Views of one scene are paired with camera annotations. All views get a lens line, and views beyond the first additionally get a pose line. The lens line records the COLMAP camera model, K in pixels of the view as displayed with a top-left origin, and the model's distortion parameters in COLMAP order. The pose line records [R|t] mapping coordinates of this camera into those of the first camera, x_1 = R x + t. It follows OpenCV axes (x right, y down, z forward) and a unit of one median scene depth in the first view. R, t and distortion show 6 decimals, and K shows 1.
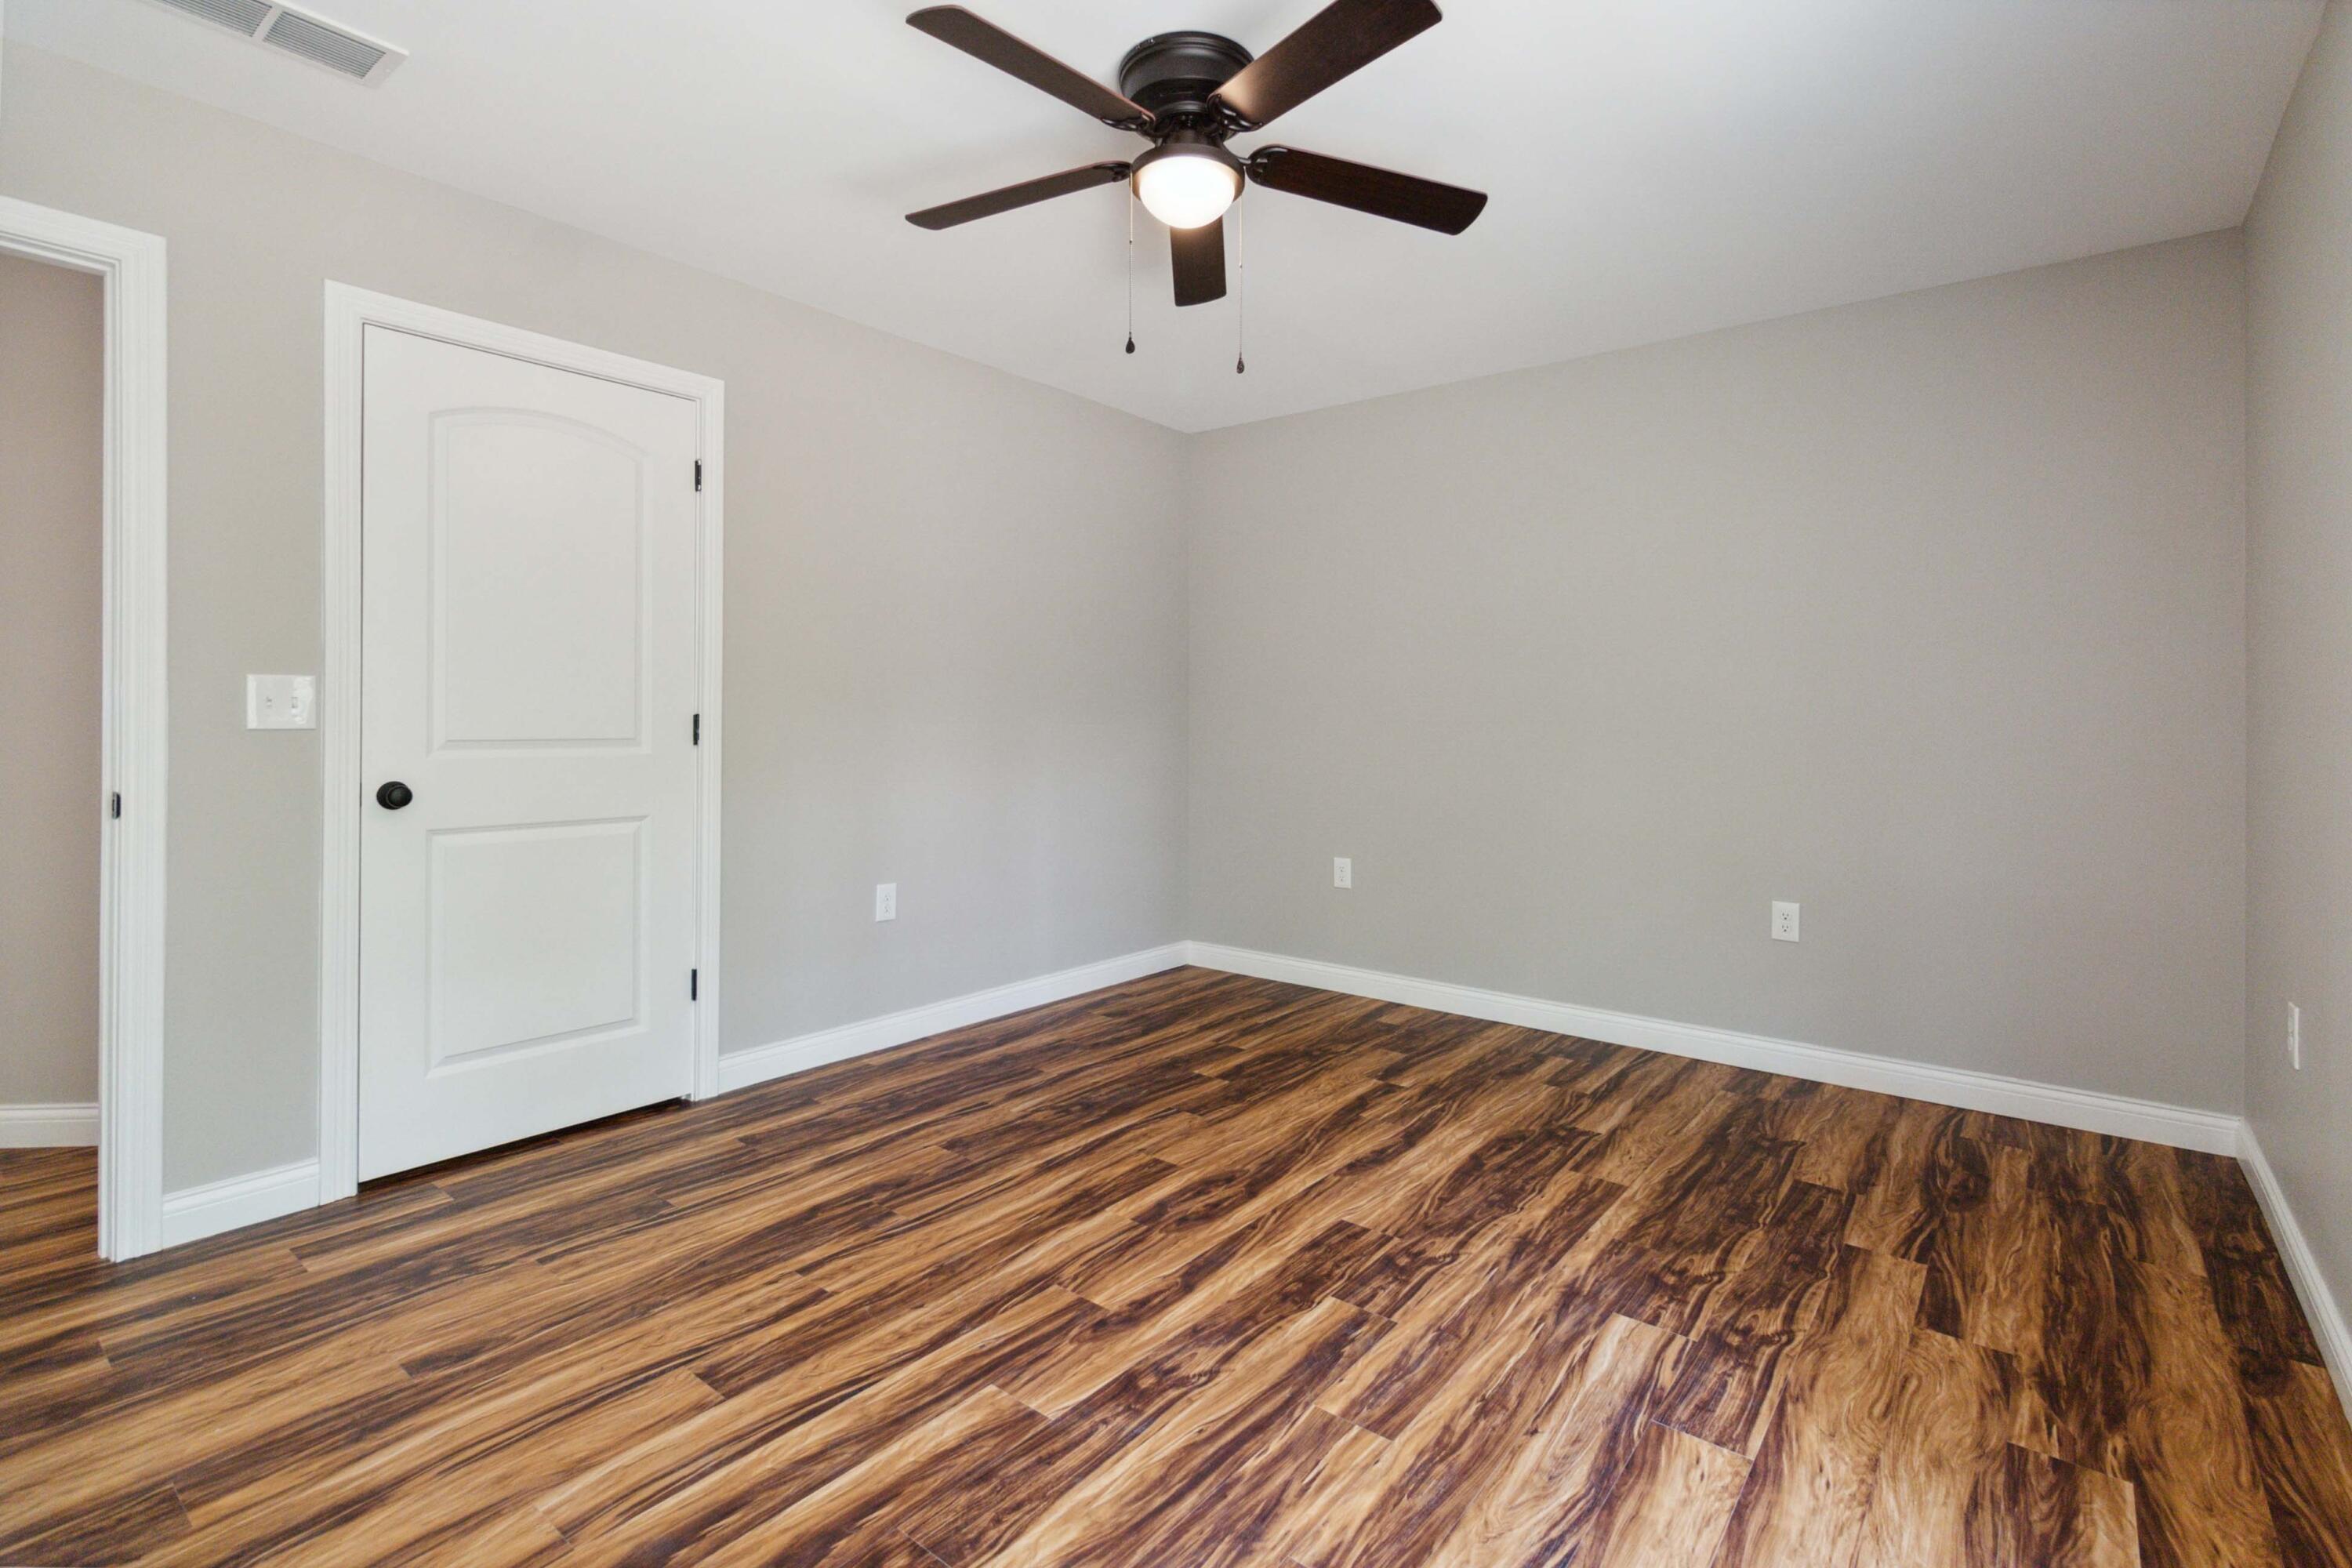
lens RADIAL K [[1096.7, 0, 1156.9], [0, 1096.7, 796.8], [0, 0, 1]] dist [0.002344, 0.001034]
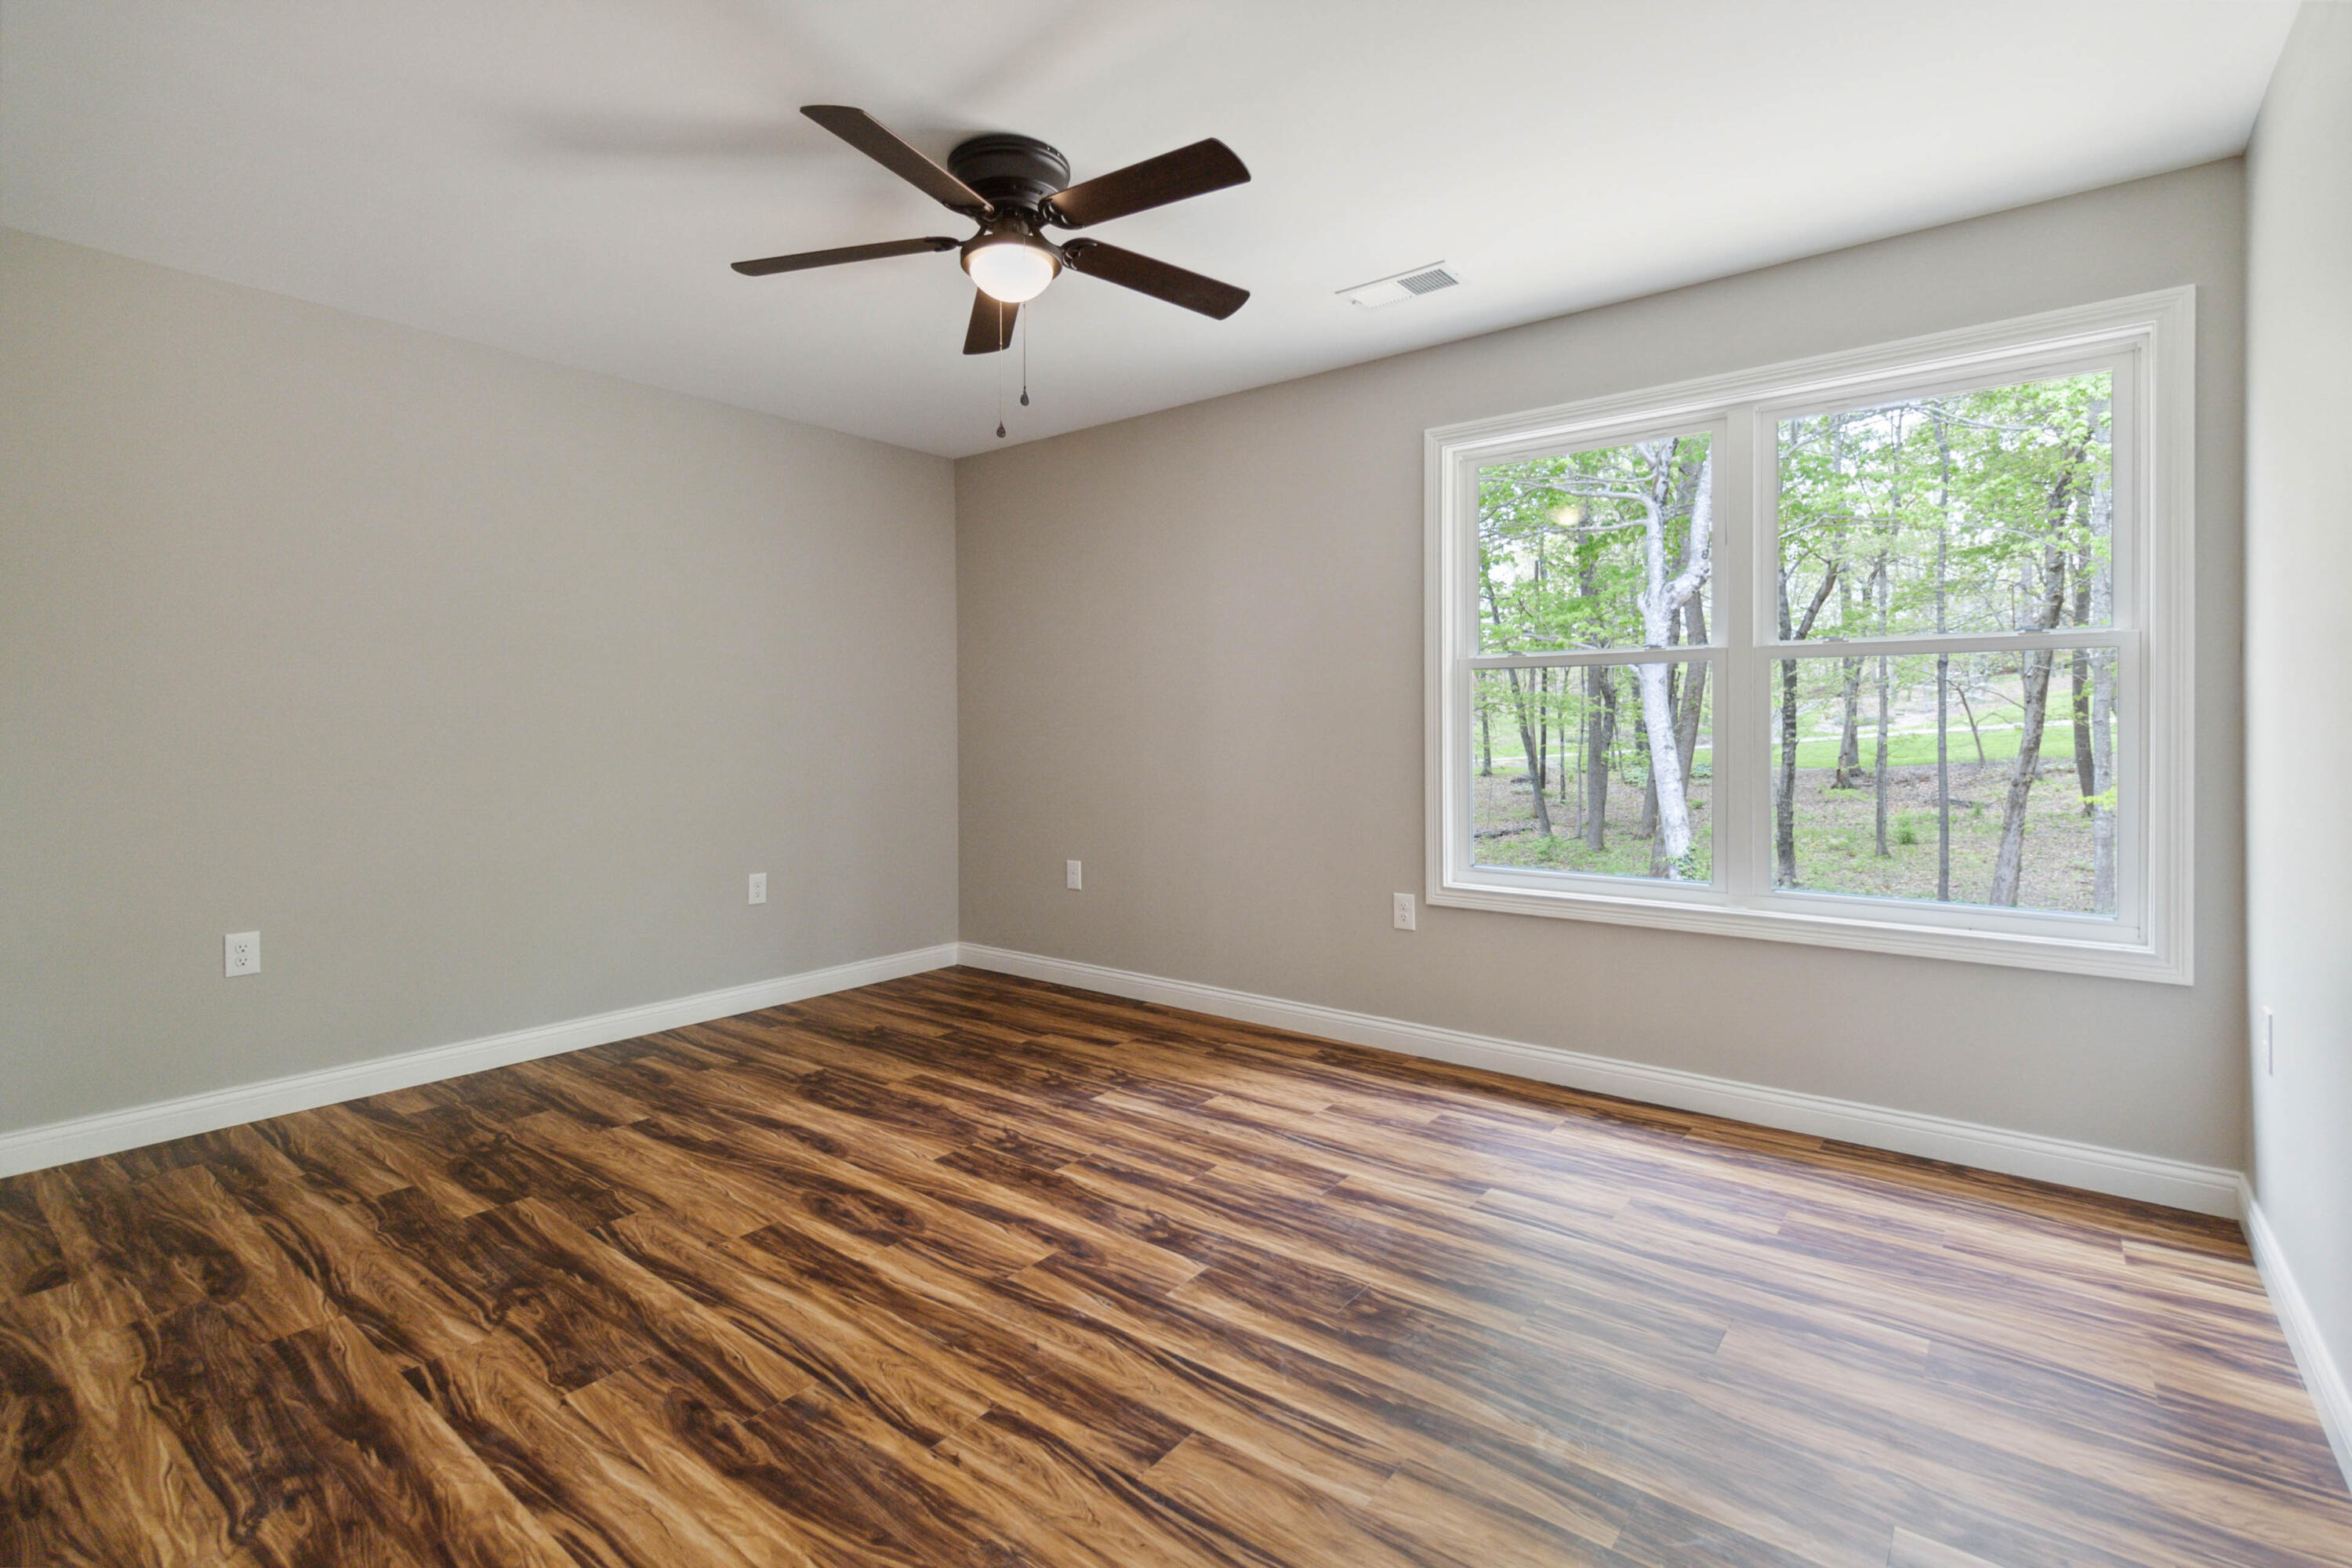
lens RADIAL K [[1096.7, 0, 1183.3], [0, 1096.7, 730.6], [0, 0, 1]] dist [0.002344, 0.001034]
pose [[-0.019475, -0.010433, 0.999756, -1.103171], [0.076008, 0.997036, 0.011885, -0.073042], [-0.996917, 0.076220, -0.018624, 0.789212]]
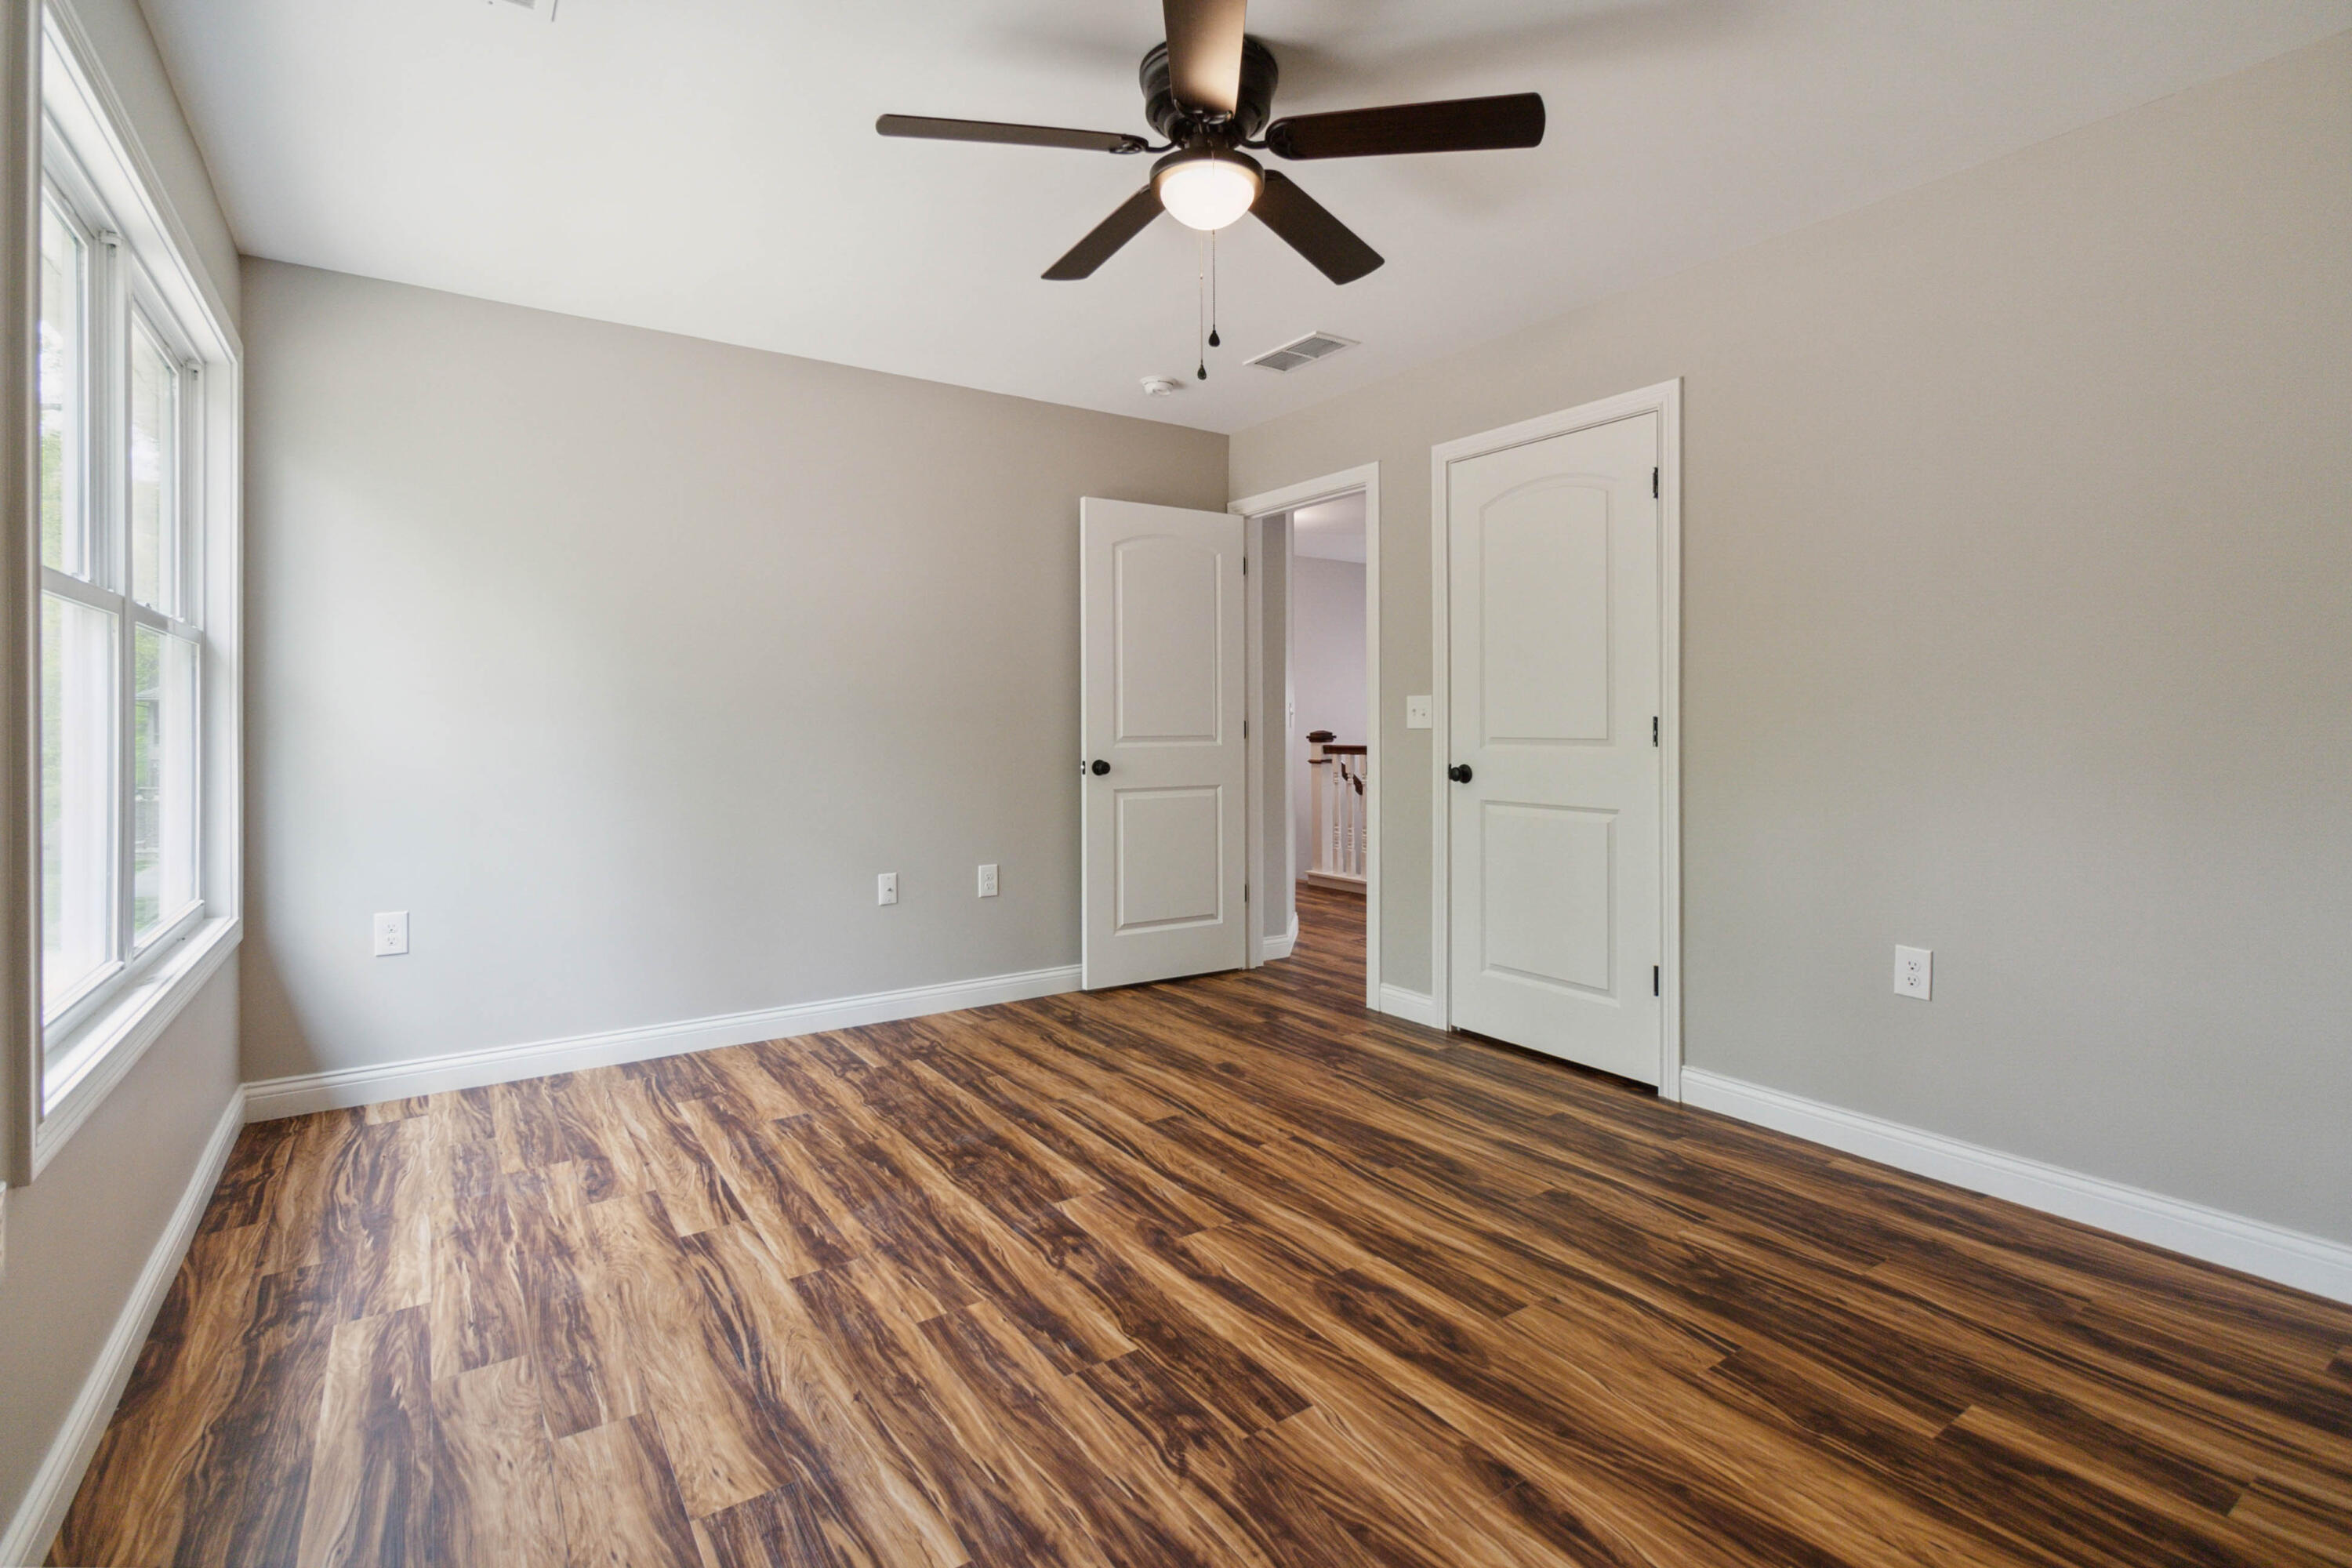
lens RADIAL K [[1096.7, 0, 1186.7], [0, 1096.7, 714.9], [0, 0, 1]] dist [0.002344, 0.001034]
pose [[-0.273156, -0.010973, -0.961907, 0.981789], [-0.070027, 0.997509, 0.008506, -0.077855], [0.959418, 0.069683, -0.273244, 1.191510]]
